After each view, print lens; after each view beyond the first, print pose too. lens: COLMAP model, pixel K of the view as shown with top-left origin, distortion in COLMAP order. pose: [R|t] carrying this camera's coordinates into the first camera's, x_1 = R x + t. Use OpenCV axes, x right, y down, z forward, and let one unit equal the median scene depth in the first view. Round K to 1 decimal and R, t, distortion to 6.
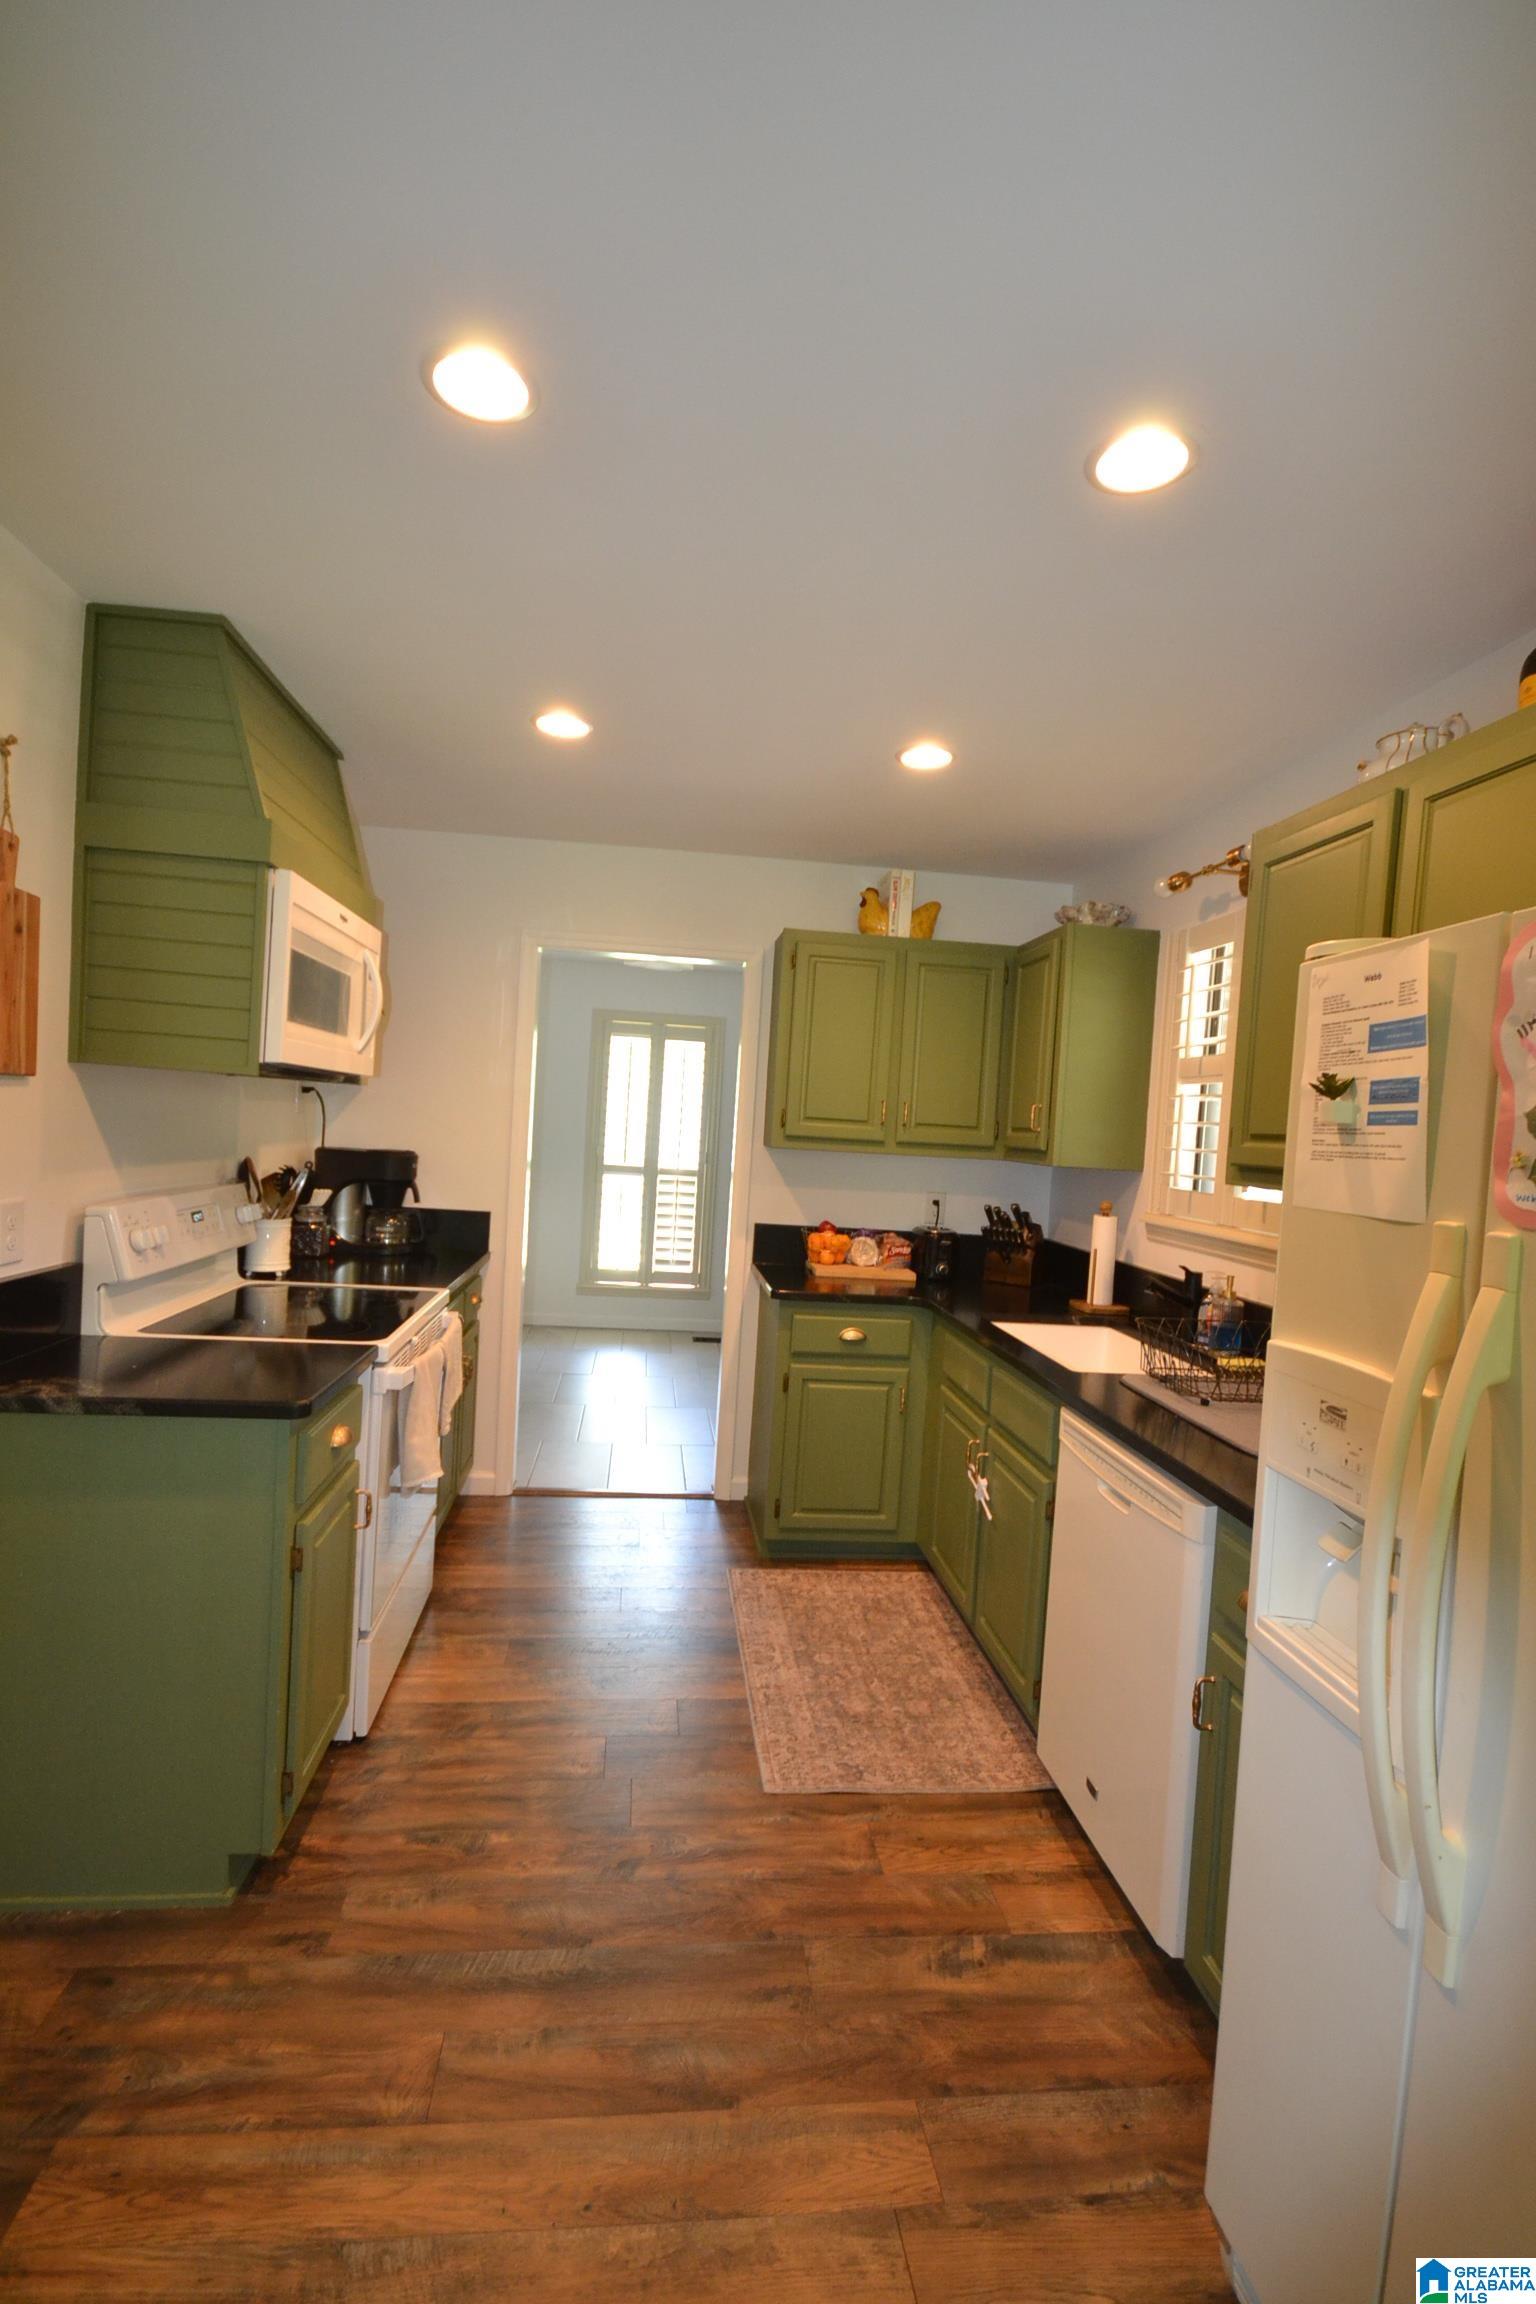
lens RADIAL K [[1054.7, 0, 761.3], [0, 1054.7, 1169.3], [0, 0, 1]] dist [0.020715, -0.014205]
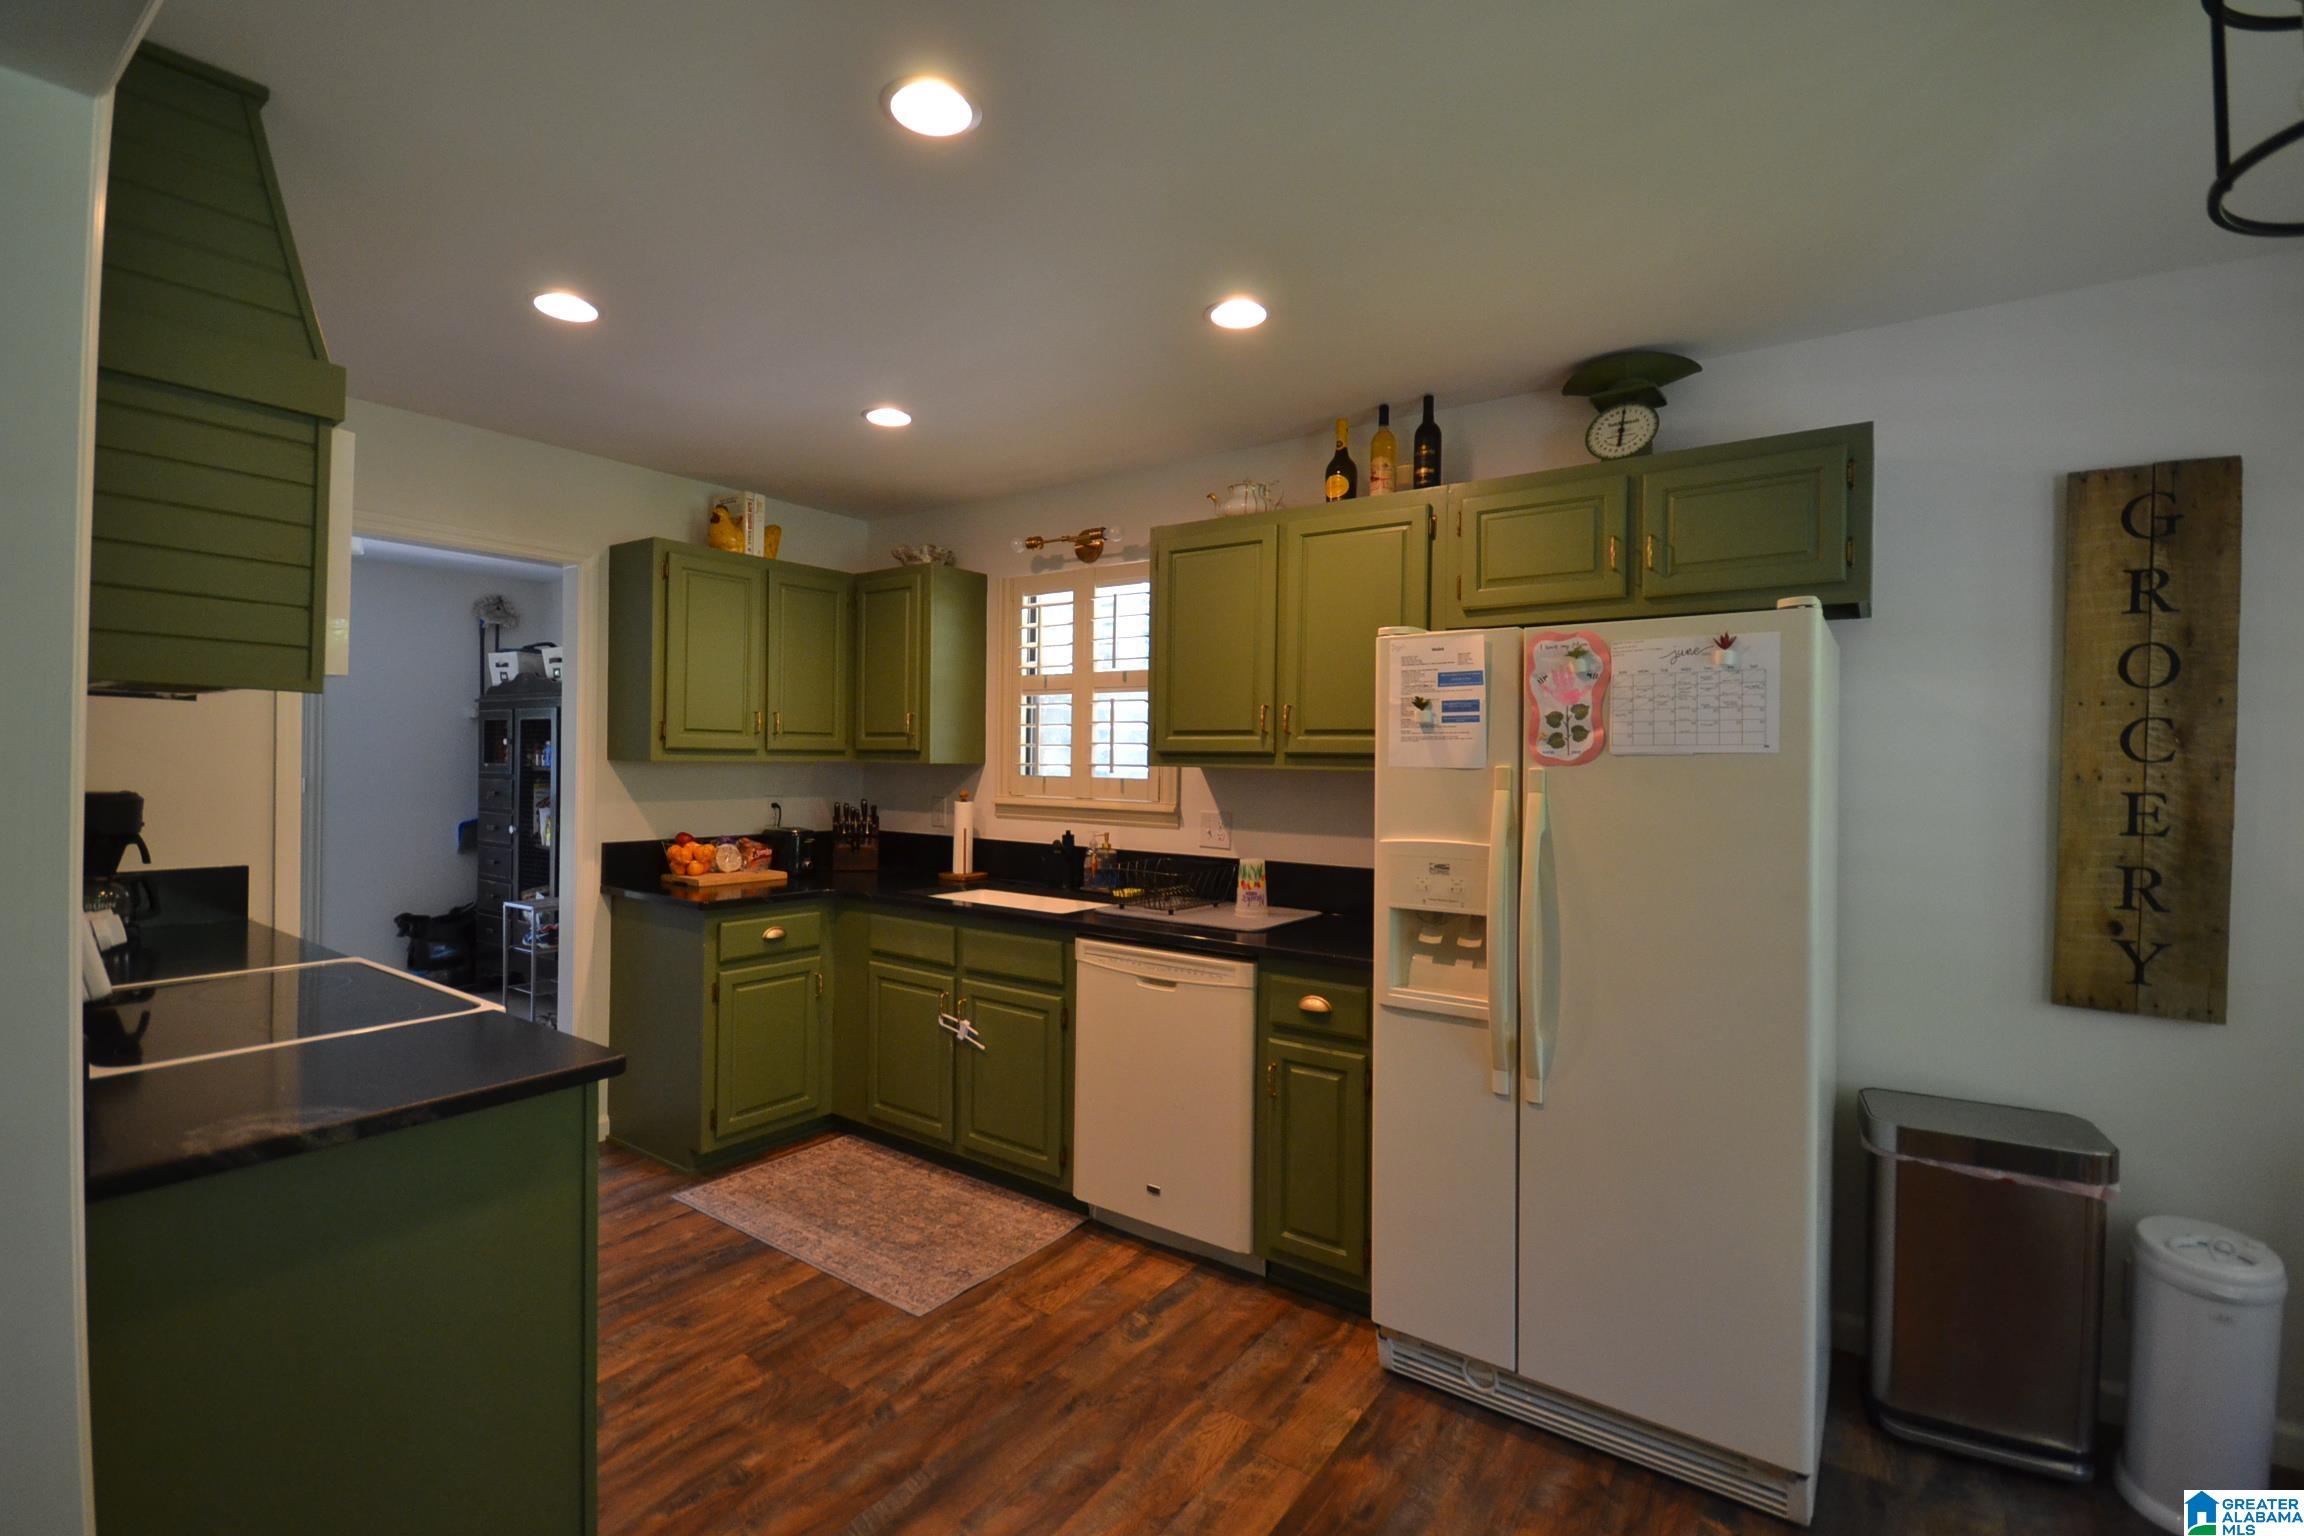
lens RADIAL K [[1020.9, 0, 1141.0], [0, 1020.9, 765.5], [0, 0, 1]] dist [0.020593, -0.017446]
pose [[0.670420, -0.054667, 0.739966, -0.609128], [0.057224, 0.998121, 0.021893, -0.017537], [-0.739772, 0.027666, 0.672288, 0.058445]]
